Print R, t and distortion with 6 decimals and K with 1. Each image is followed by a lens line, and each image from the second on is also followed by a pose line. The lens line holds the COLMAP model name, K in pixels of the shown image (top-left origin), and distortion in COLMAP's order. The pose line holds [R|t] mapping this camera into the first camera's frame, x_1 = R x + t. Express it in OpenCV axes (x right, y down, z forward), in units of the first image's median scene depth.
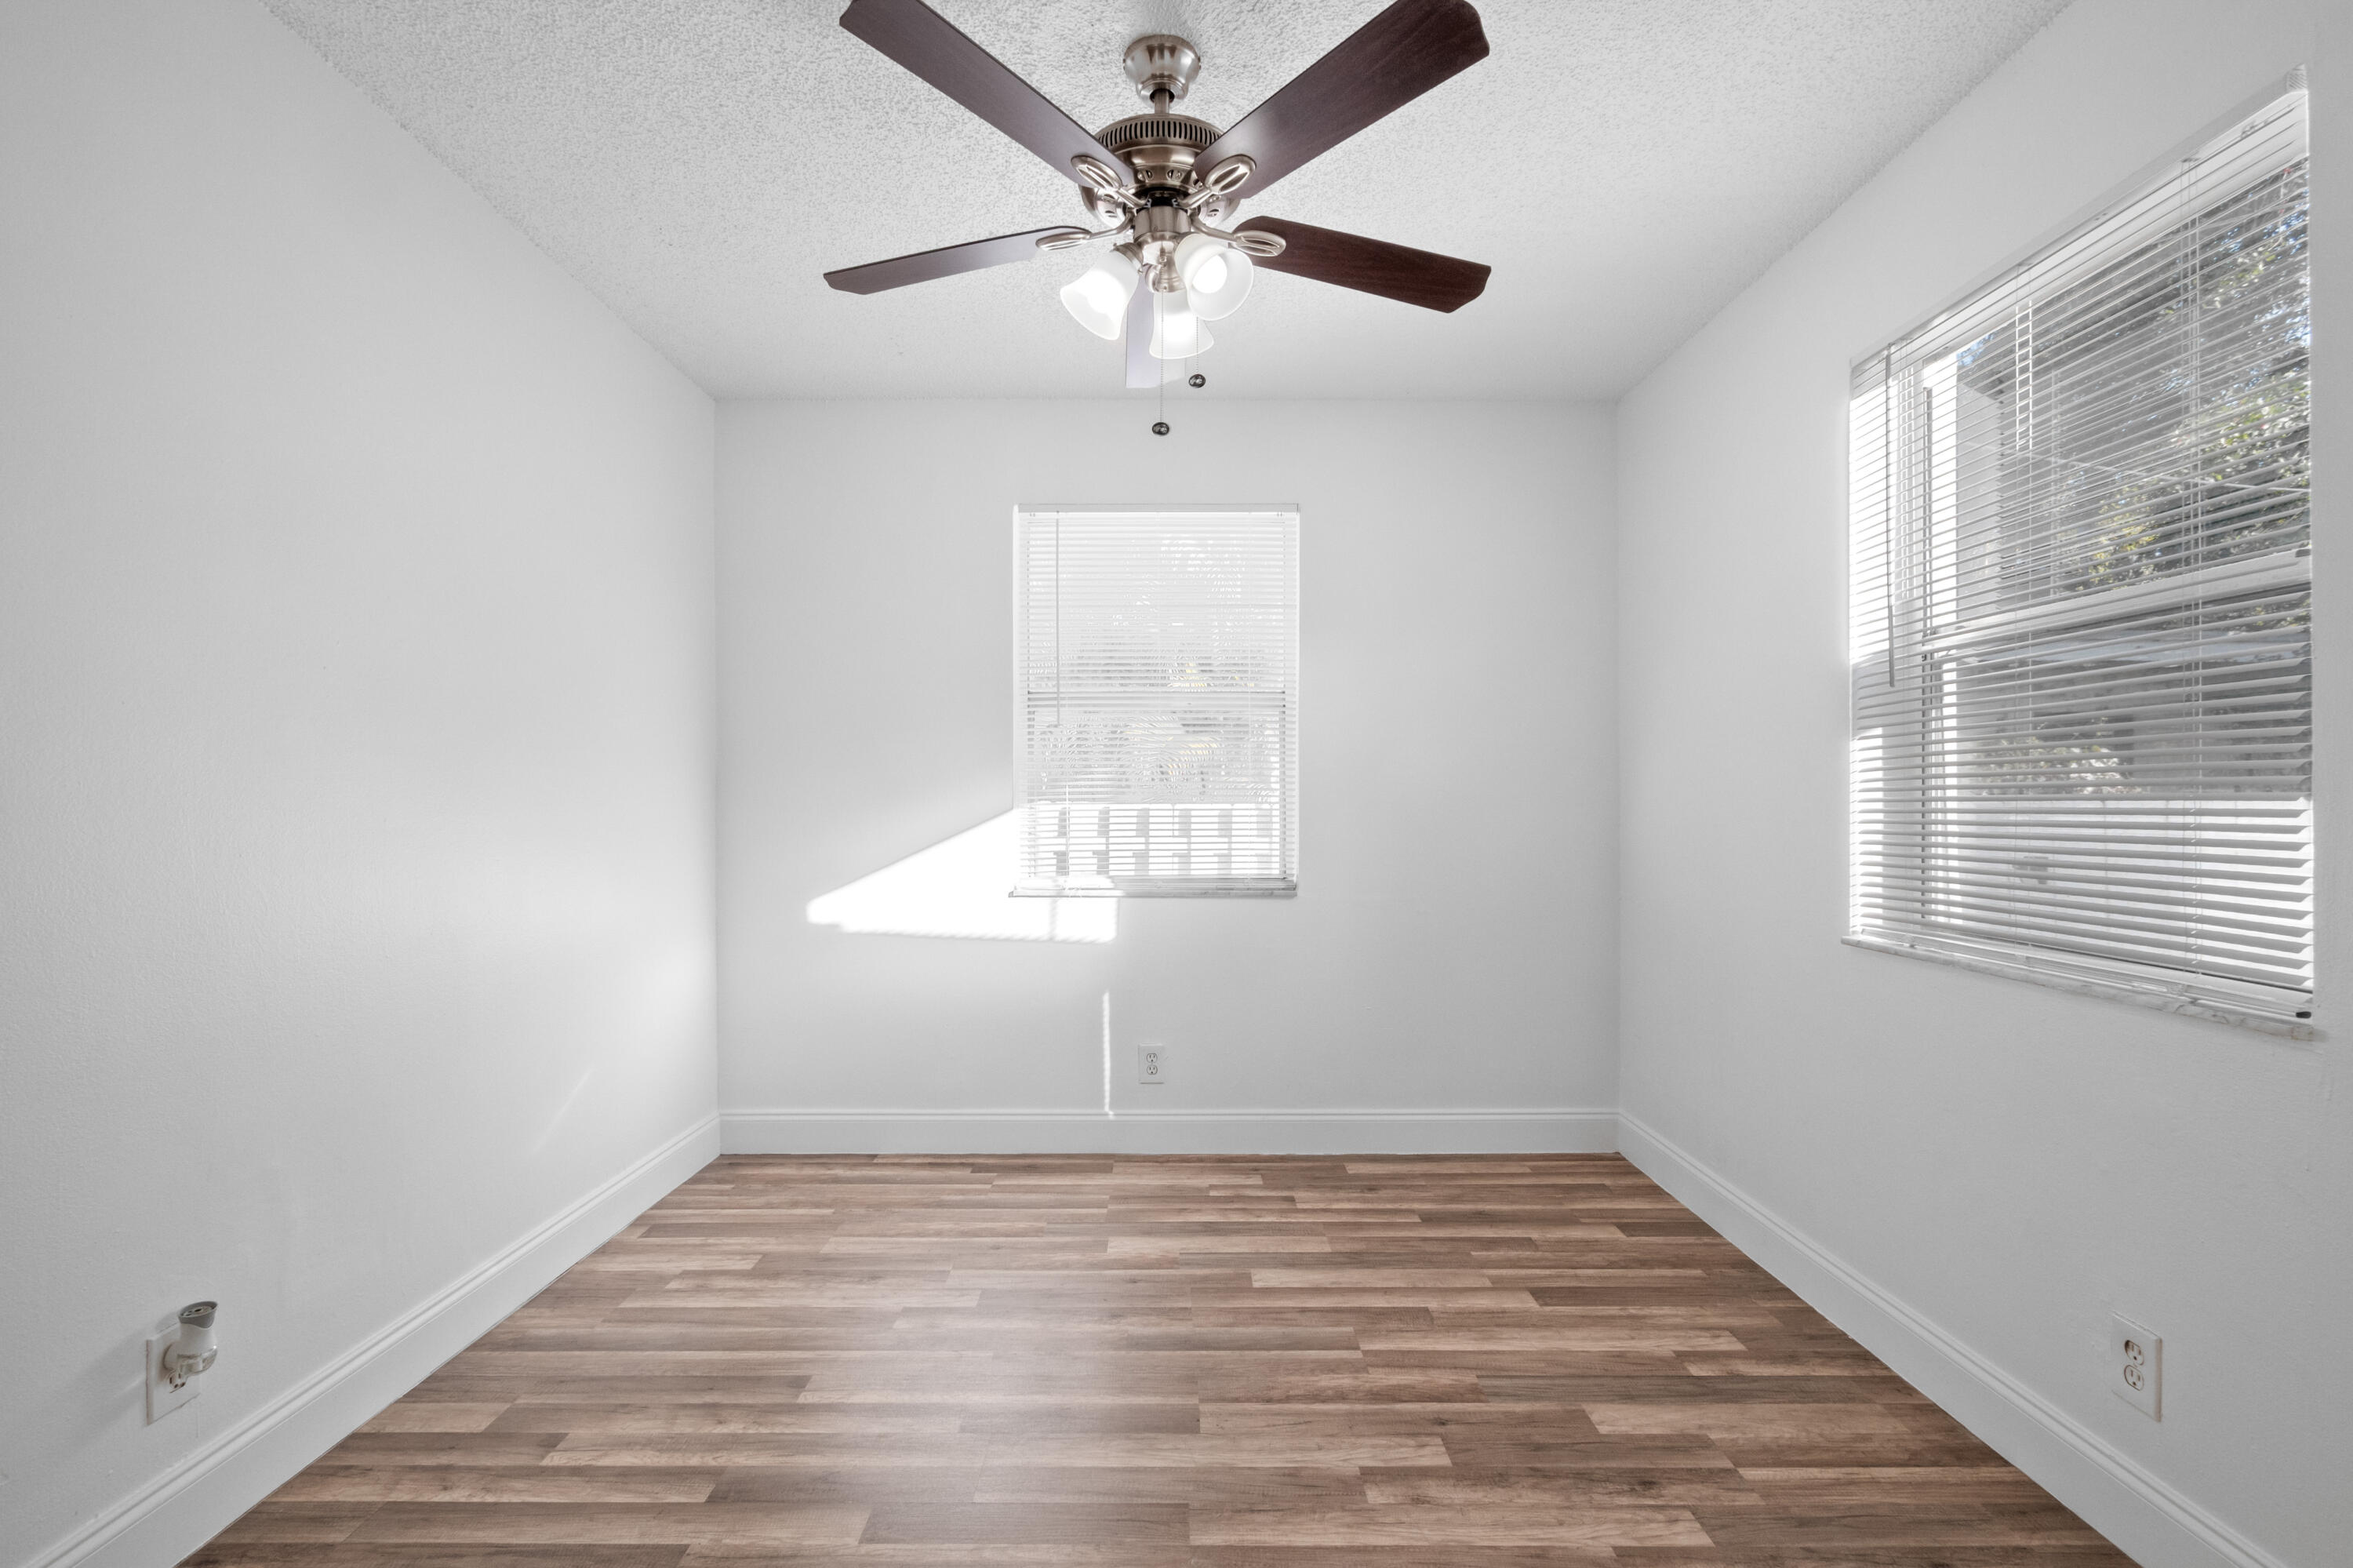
lens RADIAL K [[1090.0, 0, 1183.4], [0, 1090.0, 792.0], [0, 0, 1]] dist [-0.003119, 0.001390]
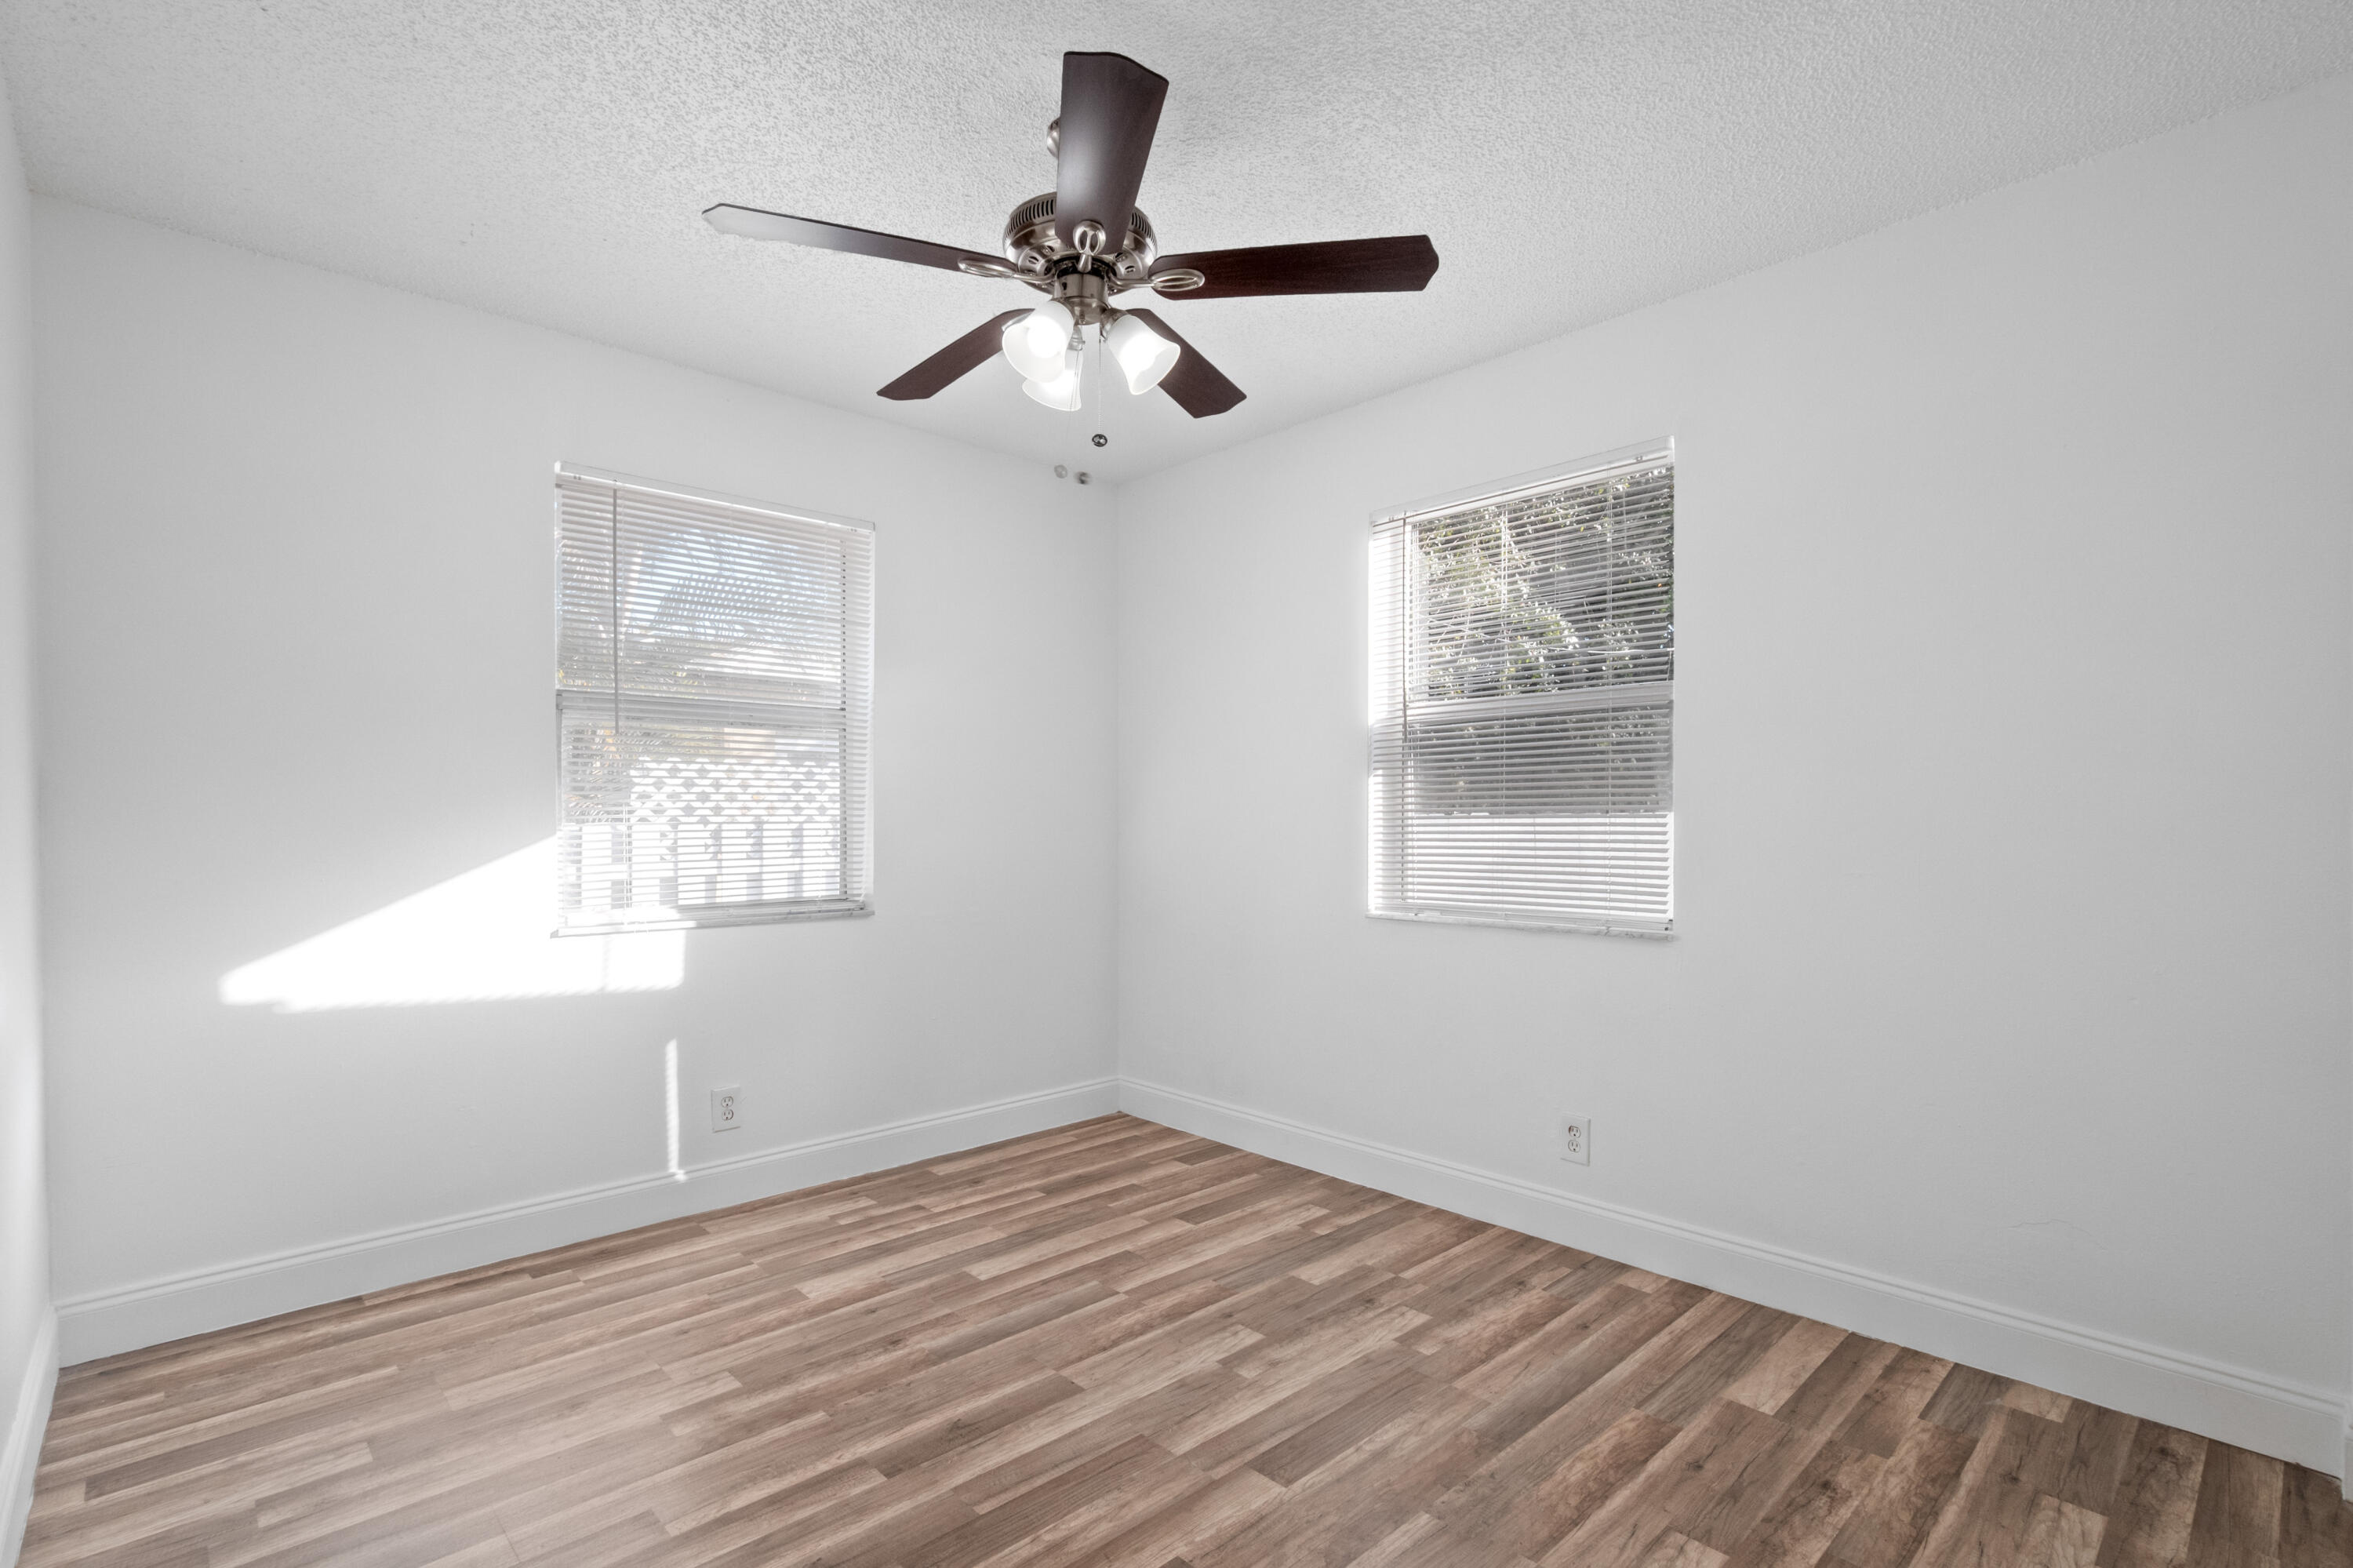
lens RADIAL K [[1090.0, 0, 1203.1], [0, 1090.0, 828.1], [0, 0, 1]] dist [-0.003119, 0.001390]
pose [[0.726967, -0.007965, 0.686626, -0.452812], [-0.002857, 0.999889, 0.014623, -0.000015], [-0.686666, -0.012592, 0.726864, 0.081873]]
